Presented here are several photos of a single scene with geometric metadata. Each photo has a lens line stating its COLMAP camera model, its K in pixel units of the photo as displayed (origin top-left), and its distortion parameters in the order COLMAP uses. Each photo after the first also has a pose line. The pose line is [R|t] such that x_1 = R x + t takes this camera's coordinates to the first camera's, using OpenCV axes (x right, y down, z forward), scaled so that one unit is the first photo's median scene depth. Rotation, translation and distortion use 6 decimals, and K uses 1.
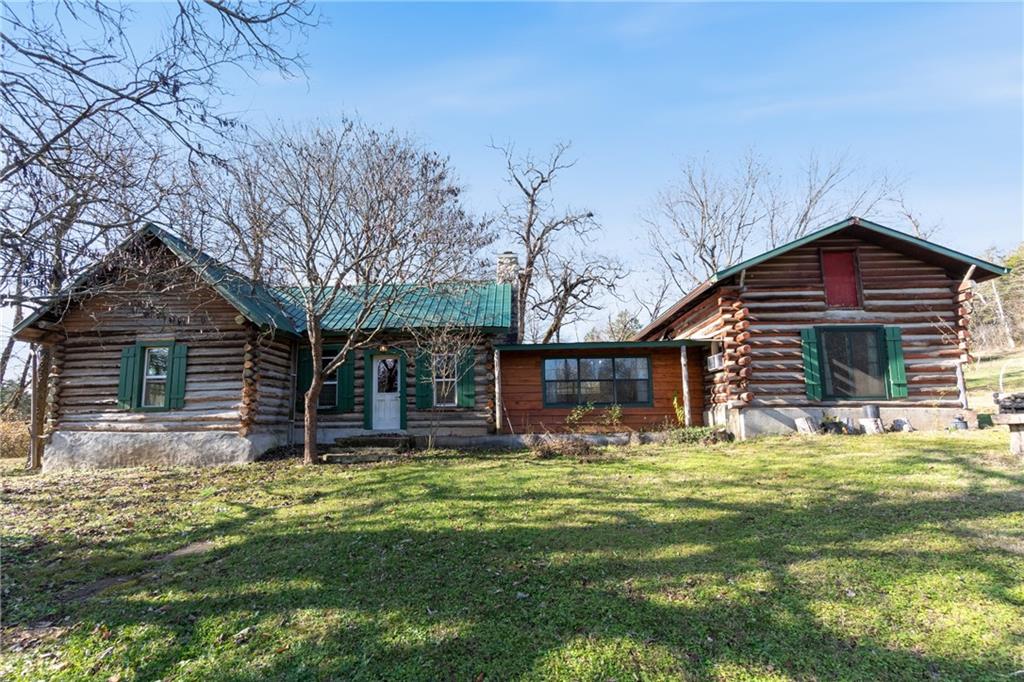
lens RADIAL K [[439.3, 0, 512.0], [0, 439.3, 341.0], [0, 0, 1]] dist [0.000937, 0.000048]
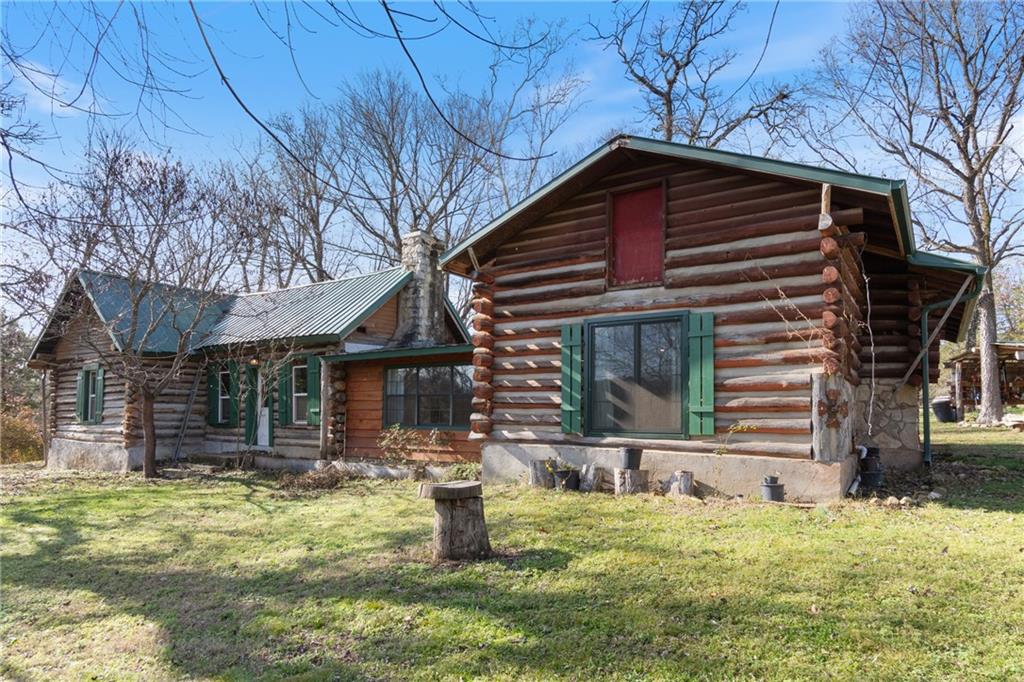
lens RADIAL K [[623.6, 0, 512.0], [0, 623.6, 341.0], [0, 0, 1]] dist [-0.000877, -0.000221]
pose [[0.846577, -0.044613, -0.530394, 1.091447], [0.077143, 0.996244, 0.039332, -0.046937], [0.526647, -0.074214, 0.846839, 0.175274]]
